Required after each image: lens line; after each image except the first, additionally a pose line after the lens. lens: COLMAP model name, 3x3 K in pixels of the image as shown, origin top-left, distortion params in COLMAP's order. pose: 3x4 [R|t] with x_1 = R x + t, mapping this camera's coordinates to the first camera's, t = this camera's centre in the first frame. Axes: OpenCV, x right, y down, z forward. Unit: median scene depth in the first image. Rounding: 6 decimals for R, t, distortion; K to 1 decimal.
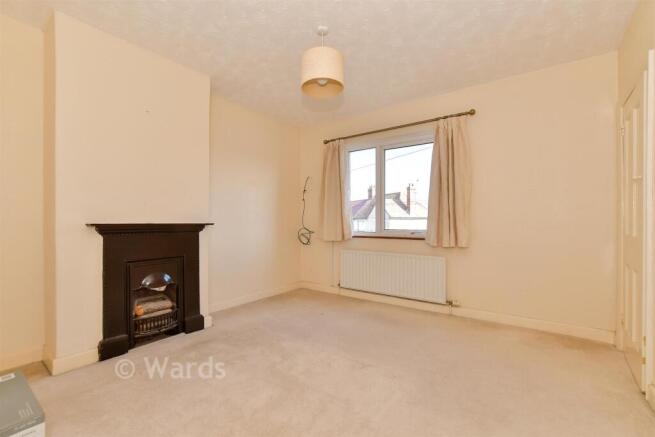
lens RADIAL K [[299.8, 0, 327.5], [0, 299.8, 218.5], [0, 0, 1]] dist [0.001225, 0.000150]
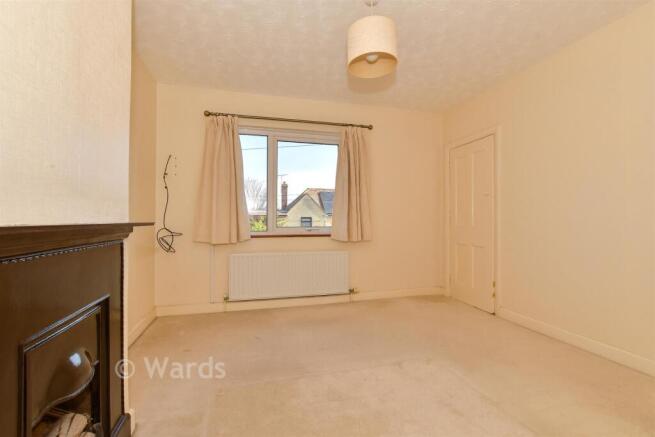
lens RADIAL K [[295.6, 0, 327.5], [0, 295.6, 218.5], [0, 0, 1]] dist [-0.000741, -0.000149]
pose [[0.613844, 0.001418, 0.789426, -0.512501], [-0.005649, 0.999981, 0.002597, 0.006469], [-0.789407, -0.006054, 0.613840, 0.382864]]
